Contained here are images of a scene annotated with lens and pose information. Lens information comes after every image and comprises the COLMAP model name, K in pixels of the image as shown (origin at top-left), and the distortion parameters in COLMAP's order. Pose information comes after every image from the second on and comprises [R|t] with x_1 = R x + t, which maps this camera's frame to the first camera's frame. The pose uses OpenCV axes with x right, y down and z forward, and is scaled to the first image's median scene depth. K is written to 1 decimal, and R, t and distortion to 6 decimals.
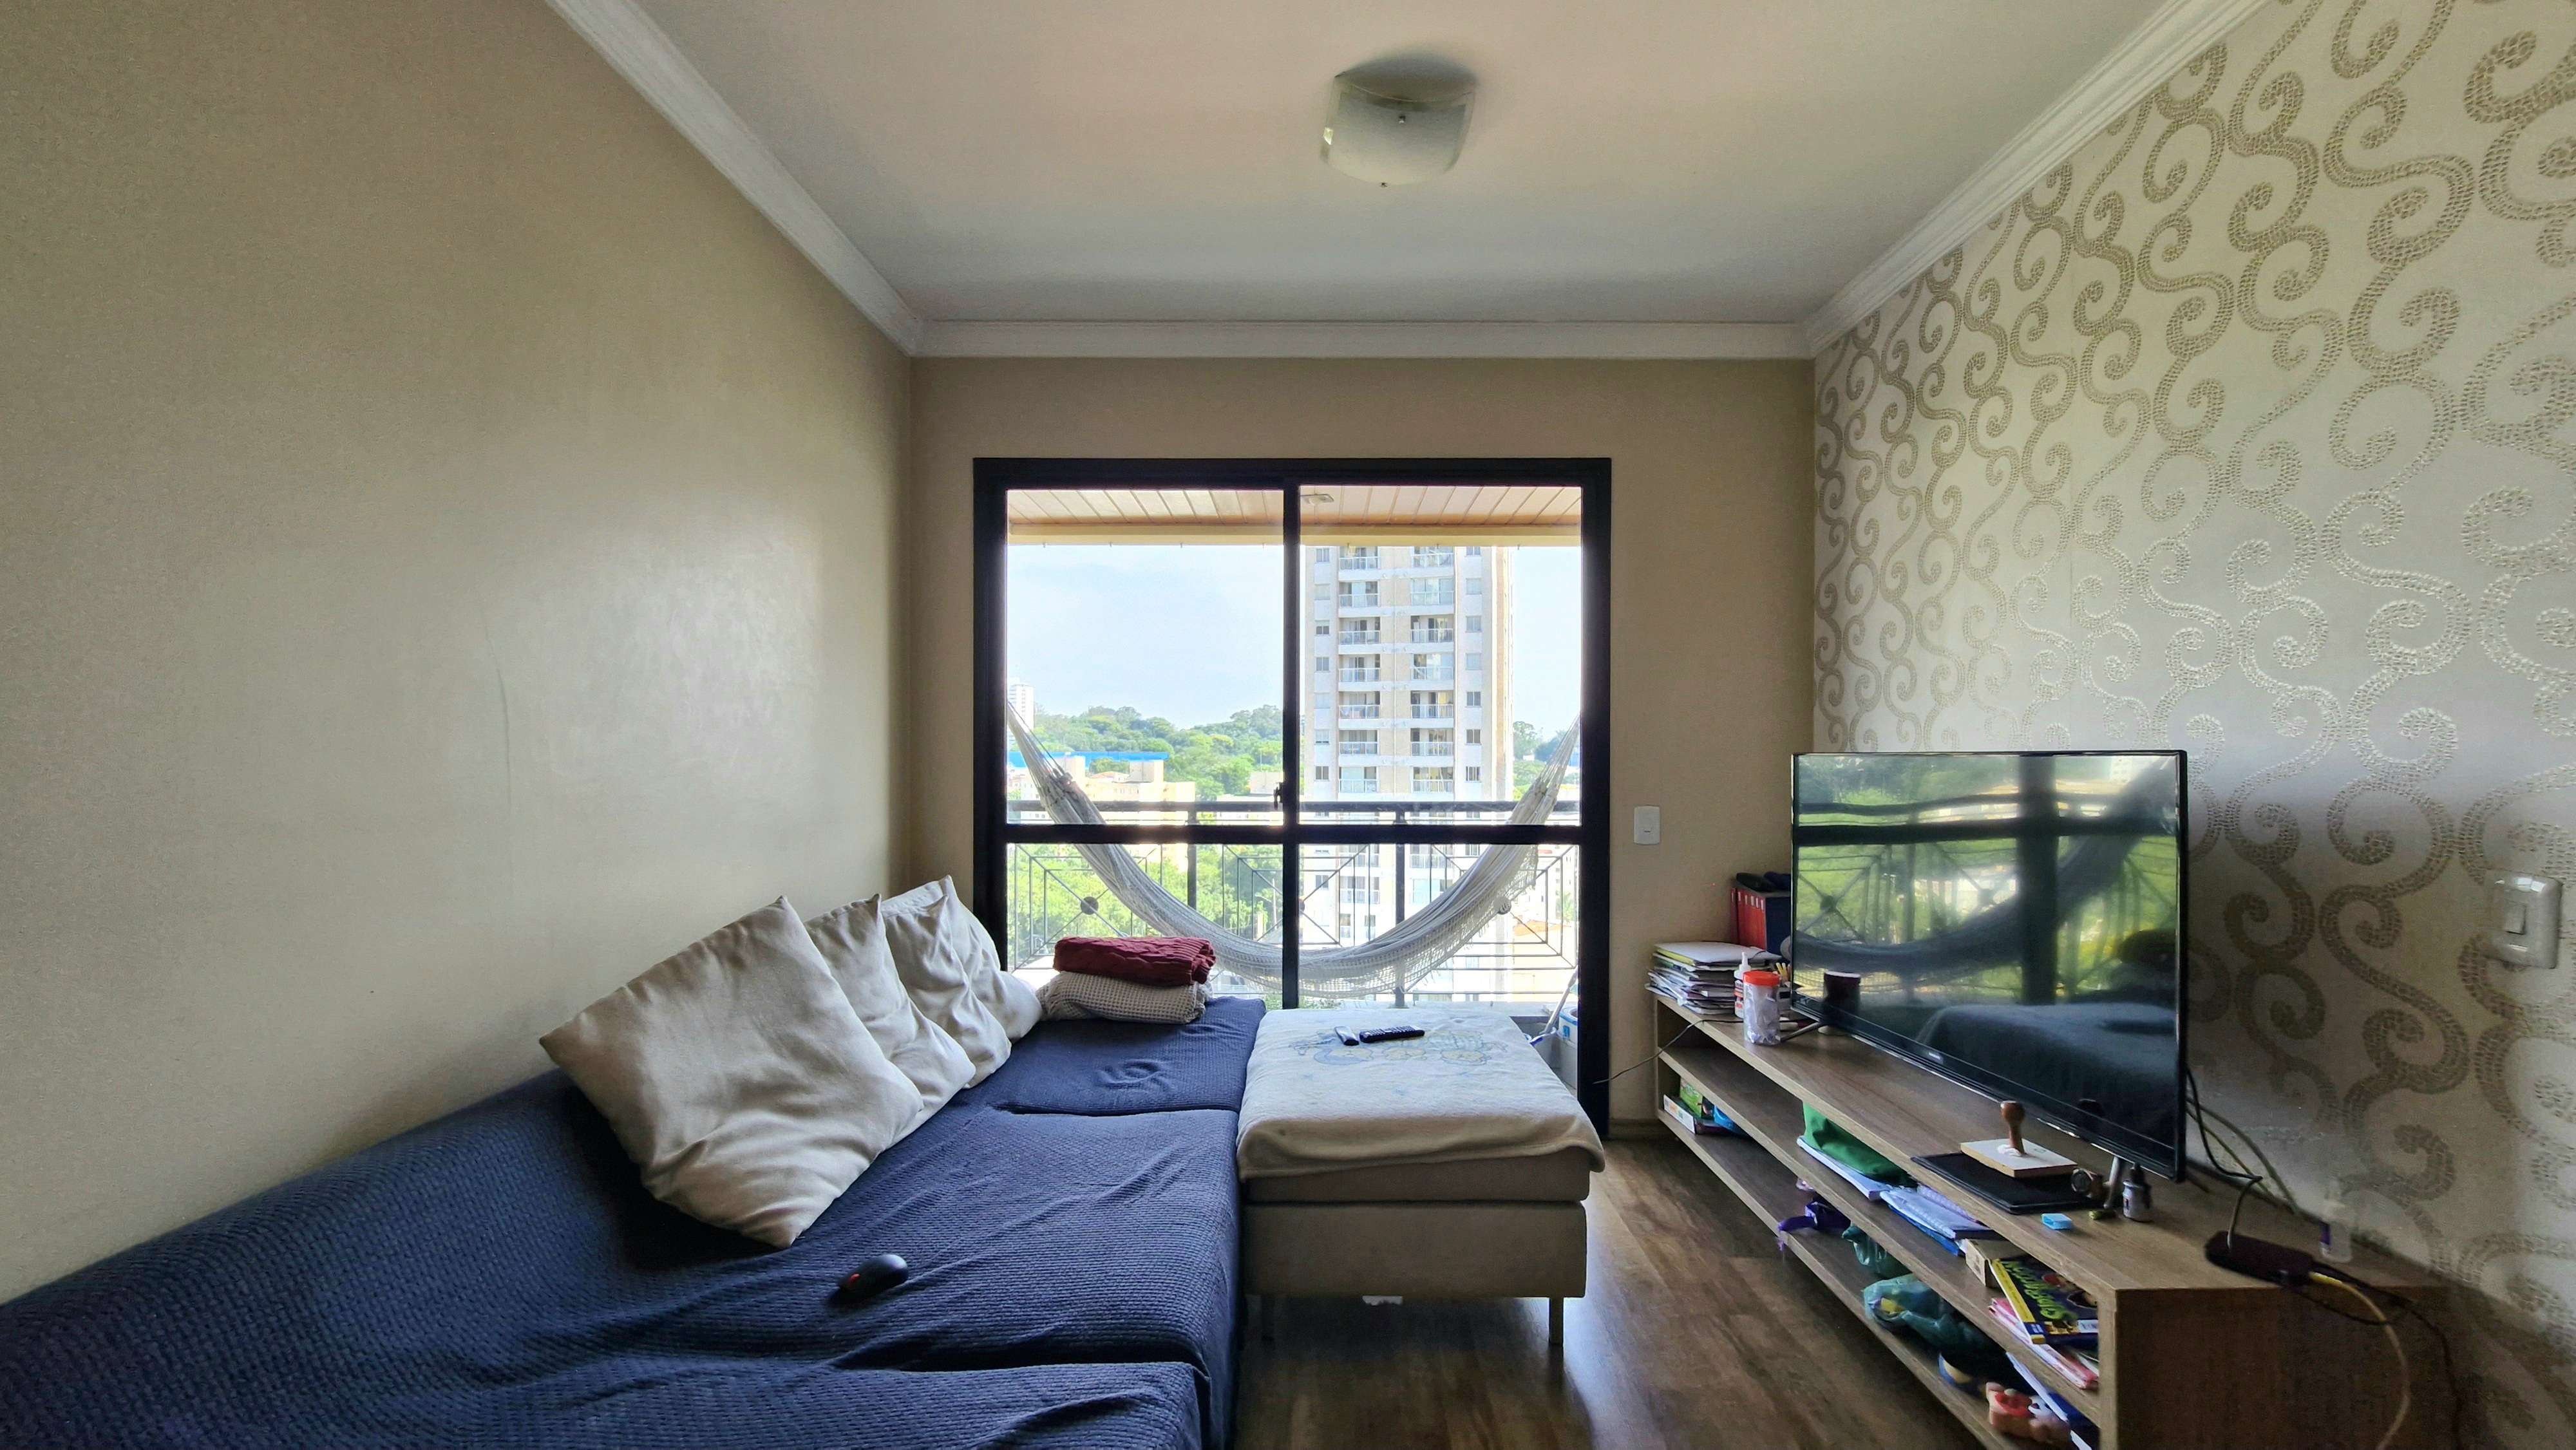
lens RADIAL K [[1020.3, 0, 1318.6], [0, 1020.3, 753.7], [0, 0, 1]] dist [0.000009, -0.000055]
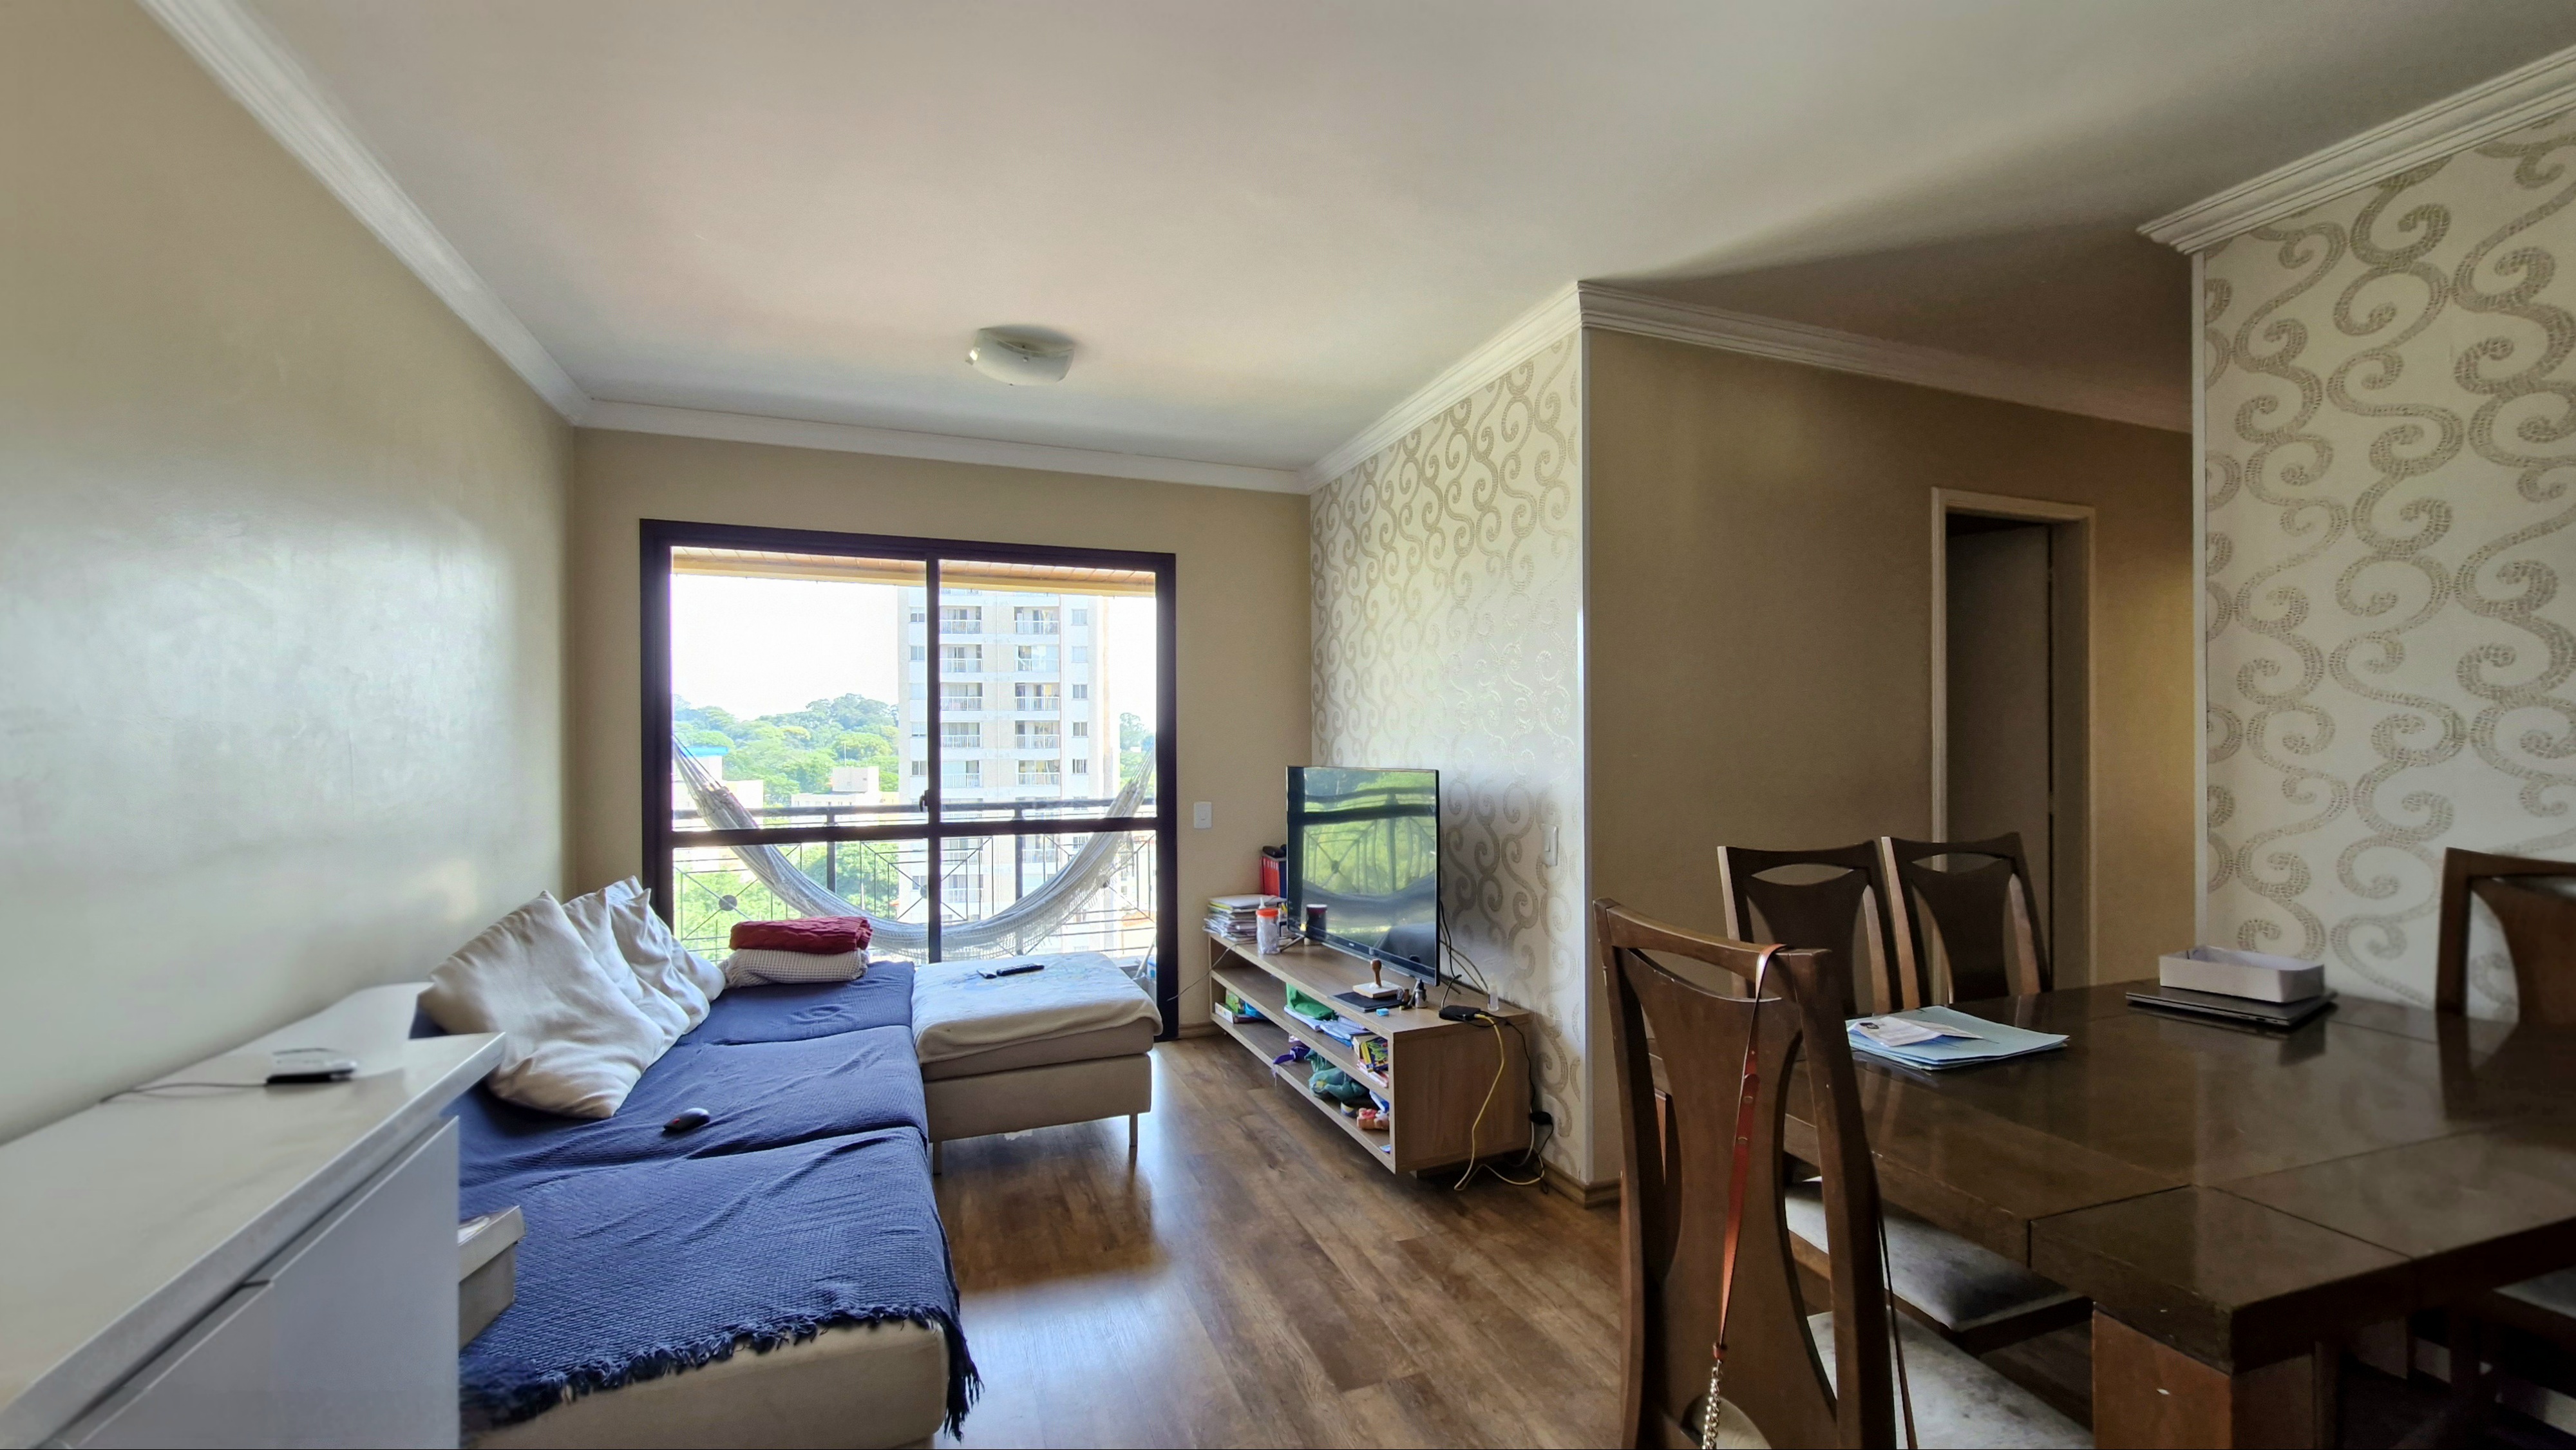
lens RADIAL K [[1020.3, 0, 1318.6], [0, 1020.3, 753.7], [0, 0, 1]] dist [0.000009, -0.000055]
pose [[0.928793, -0.010262, 0.370456, -0.068609], [0.007161, 0.999927, 0.009745, -0.035222], [-0.370529, -0.006398, 0.928799, -0.489470]]
